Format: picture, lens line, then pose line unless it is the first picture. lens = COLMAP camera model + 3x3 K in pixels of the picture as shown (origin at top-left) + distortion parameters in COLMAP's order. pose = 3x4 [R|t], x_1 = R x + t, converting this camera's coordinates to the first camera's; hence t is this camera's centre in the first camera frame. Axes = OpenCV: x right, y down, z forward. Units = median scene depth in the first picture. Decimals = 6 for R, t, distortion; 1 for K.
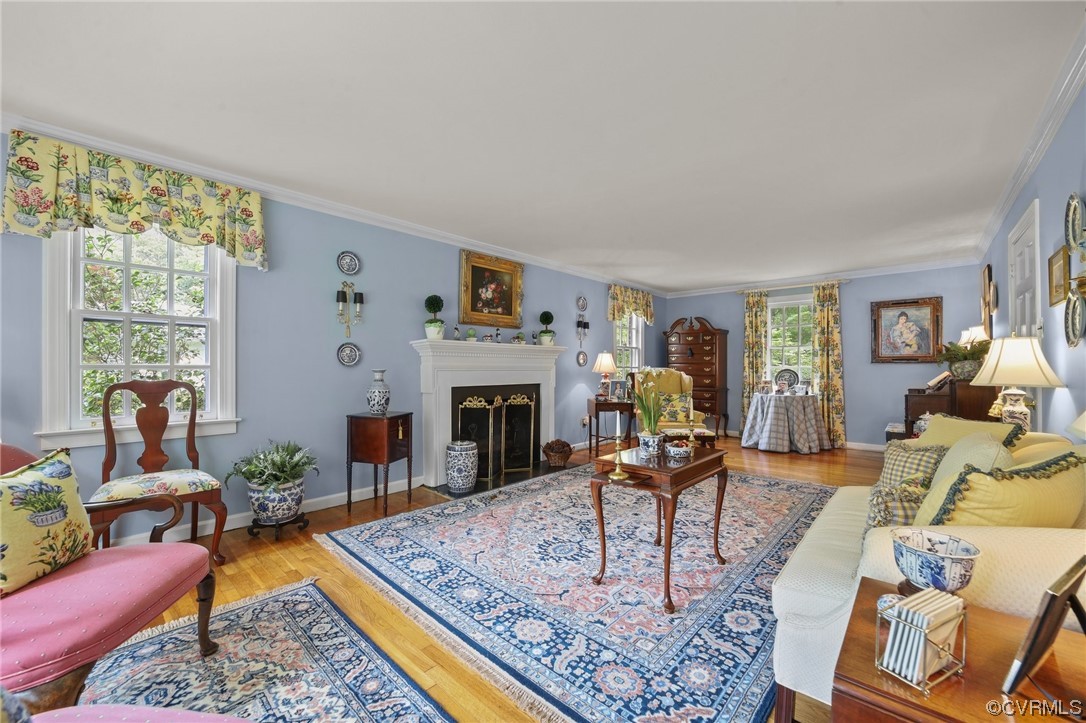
lens RADIAL K [[423.4, 0, 544.6], [0, 423.4, 370.7], [0, 0, 1]] dist [-0.035274, 0.007297]
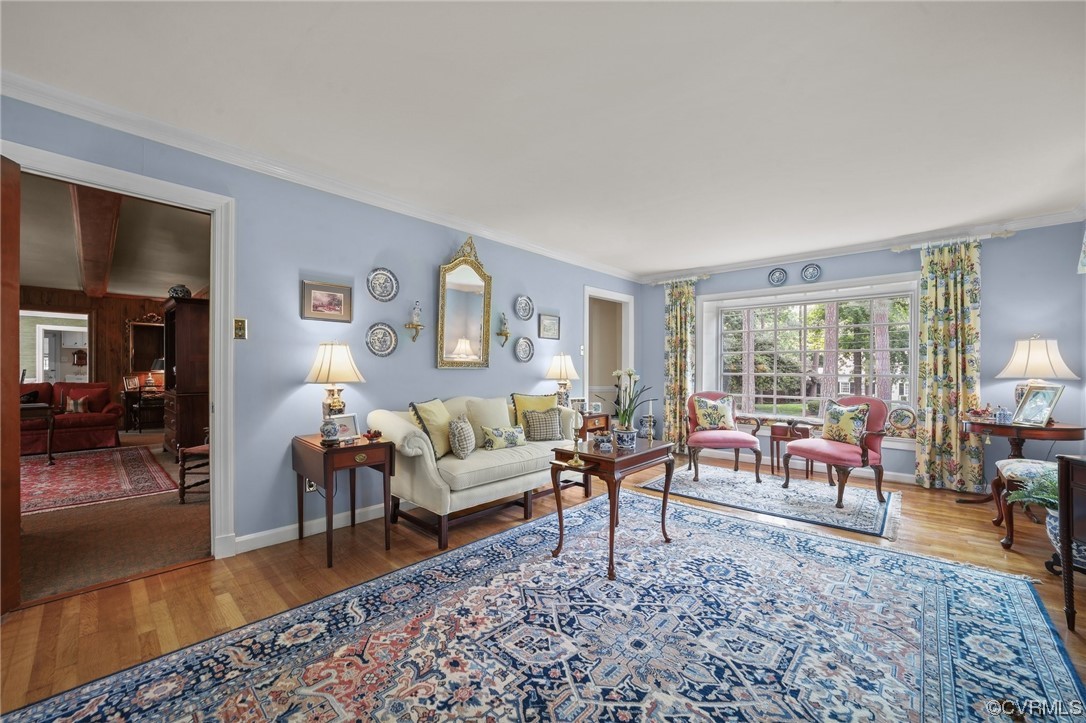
lens RADIAL K [[423.4, 0, 544.6], [0, 423.4, 370.7], [0, 0, 1]] dist [-0.035274, 0.007297]
pose [[-0.999980, -0.004530, -0.004443, 0.415600], [-0.004568, 0.999954, 0.008414, -0.010655], [0.004405, 0.008434, -0.999955, 1.862031]]
